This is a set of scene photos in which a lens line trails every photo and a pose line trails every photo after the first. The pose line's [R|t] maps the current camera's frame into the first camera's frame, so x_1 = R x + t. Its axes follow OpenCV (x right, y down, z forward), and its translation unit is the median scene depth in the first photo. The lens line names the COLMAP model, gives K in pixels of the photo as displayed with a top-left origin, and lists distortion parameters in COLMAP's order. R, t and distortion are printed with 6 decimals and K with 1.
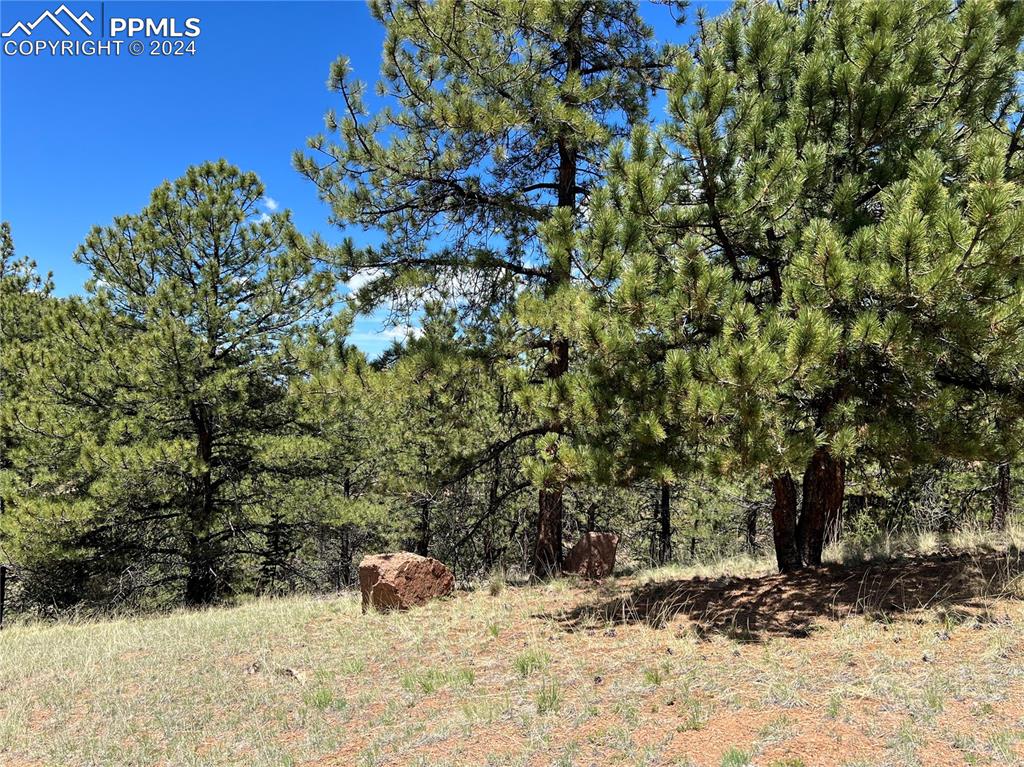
lens RADIAL K [[791.0, 0, 515.5], [0, 791.0, 384.4], [0, 0, 1]] dist [0.067267, -0.077494]
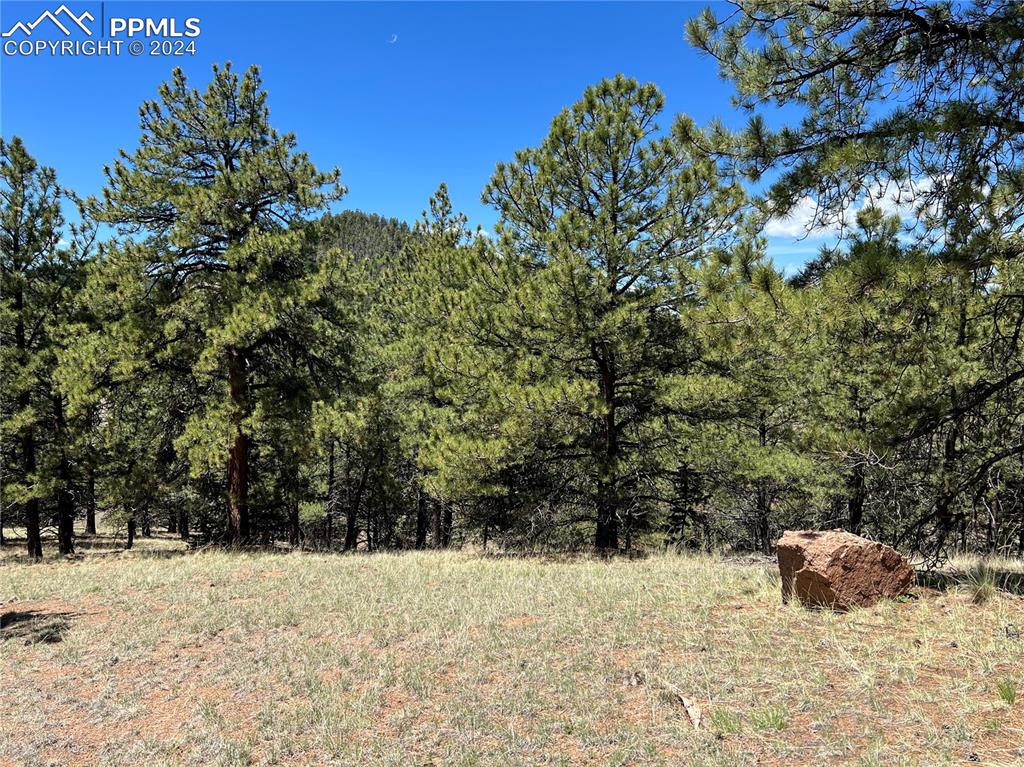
lens RADIAL K [[791.0, 0, 515.6], [0, 791.0, 384.3], [0, 0, 1]] dist [0.067267, -0.077494]
pose [[0.872064, 0.001941, -0.489388, -0.033702], [0.035049, 0.997177, 0.066411, 0.012506], [0.488136, -0.075067, 0.869534, 0.185103]]
